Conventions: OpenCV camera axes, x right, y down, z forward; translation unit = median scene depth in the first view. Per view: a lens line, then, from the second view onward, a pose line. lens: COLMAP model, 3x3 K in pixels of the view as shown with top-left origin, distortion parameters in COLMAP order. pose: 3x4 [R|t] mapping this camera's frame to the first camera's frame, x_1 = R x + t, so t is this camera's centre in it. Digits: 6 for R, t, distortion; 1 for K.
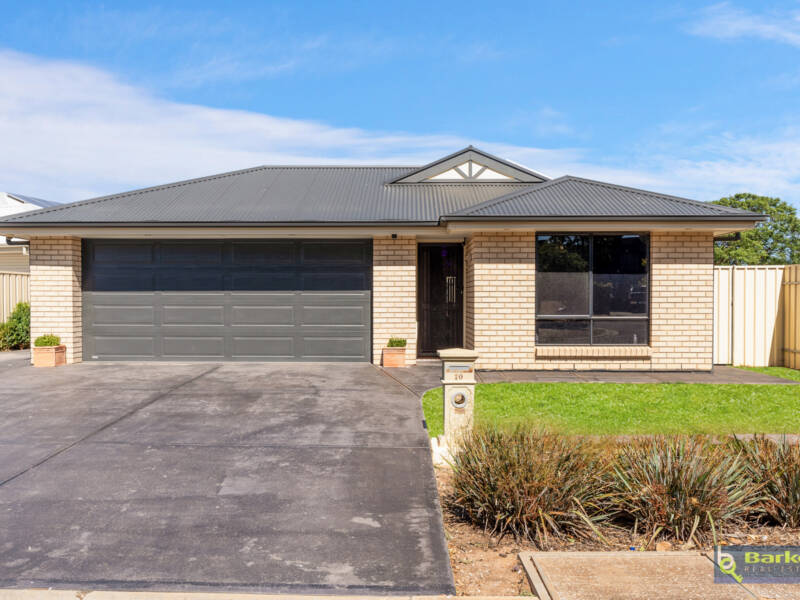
lens RADIAL K [[693.3, 0, 400.0], [0, 693.3, 300.0], [0, 0, 1]] dist [-0.008046, -0.003329]
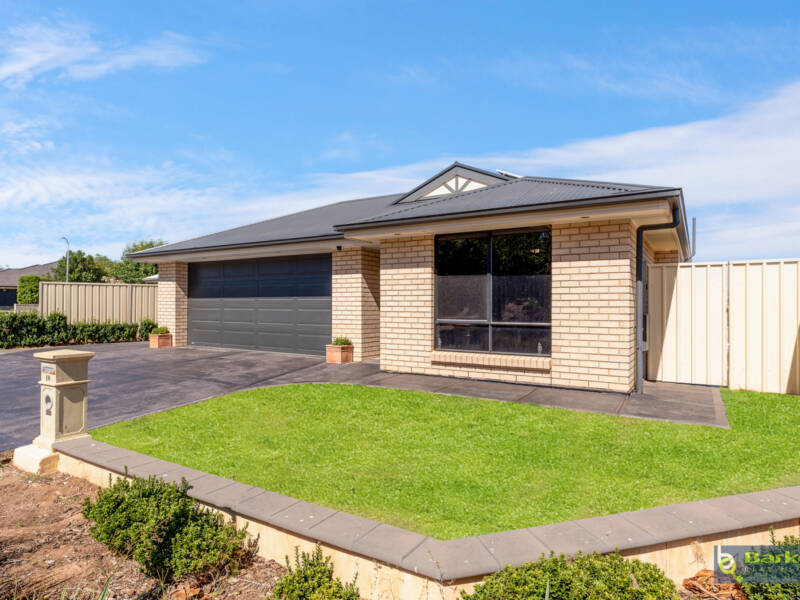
lens RADIAL K [[482.8, 0, 399.8], [0, 482.8, 297.4], [0, 0, 1]] dist [-0.001873, 0.000983]
pose [[0.855393, -0.006720, -0.517936, 0.510320], [-0.003041, 0.999833, -0.017994, 0.003174], [0.517971, 0.016967, 0.855230, 0.386625]]
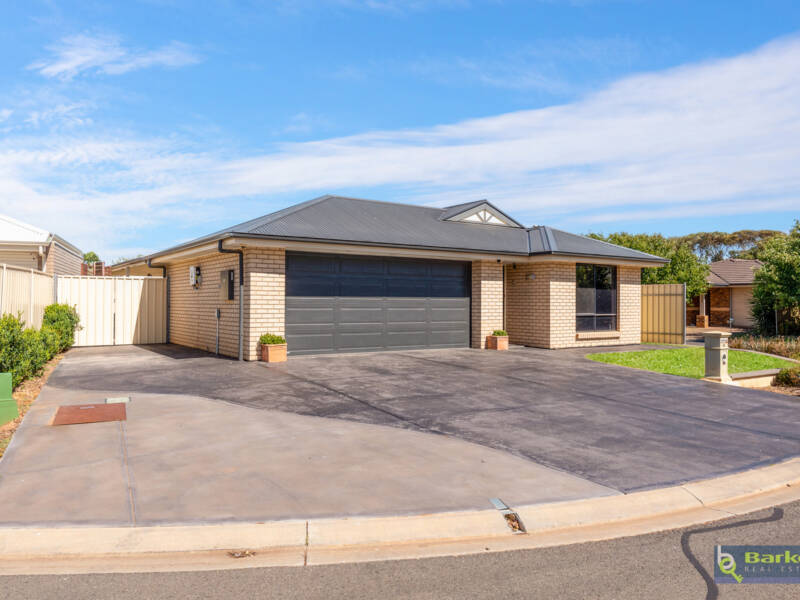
lens RADIAL K [[582.2, 0, 397.4], [0, 582.2, 296.6], [0, 0, 1]] dist [0.003794, 0.001261]
pose [[0.828231, 0.009697, 0.560302, -0.920489], [-0.004568, 0.999934, -0.010553, -0.002001], [-0.560368, 0.006181, 0.828221, 0.095910]]
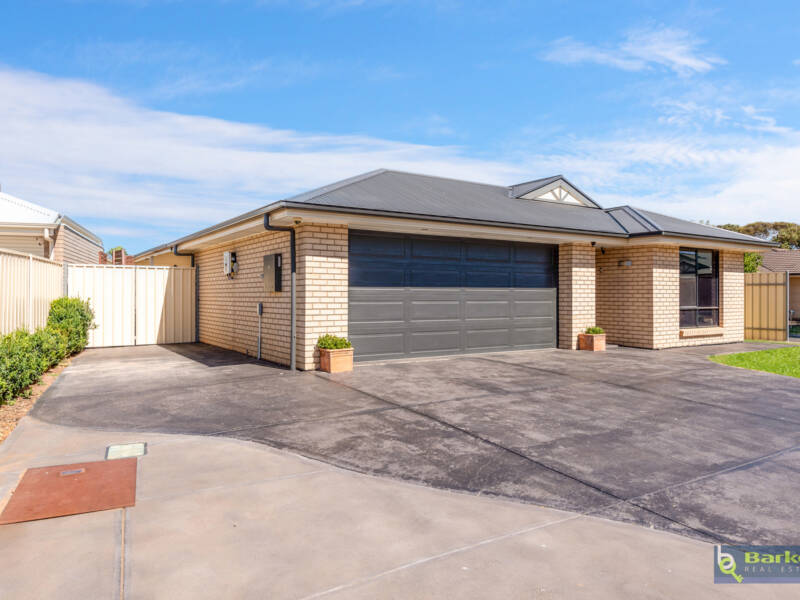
lens RADIAL K [[548.6, 0, 400.2], [0, 548.6, 291.6], [0, 0, 1]] dist [0.000668, -0.000920]
pose [[0.836407, 0.004083, 0.548093, -0.862323], [-0.000566, 0.999978, -0.006585, -0.000786], [-0.548108, 0.005198, 0.836392, 0.390073]]
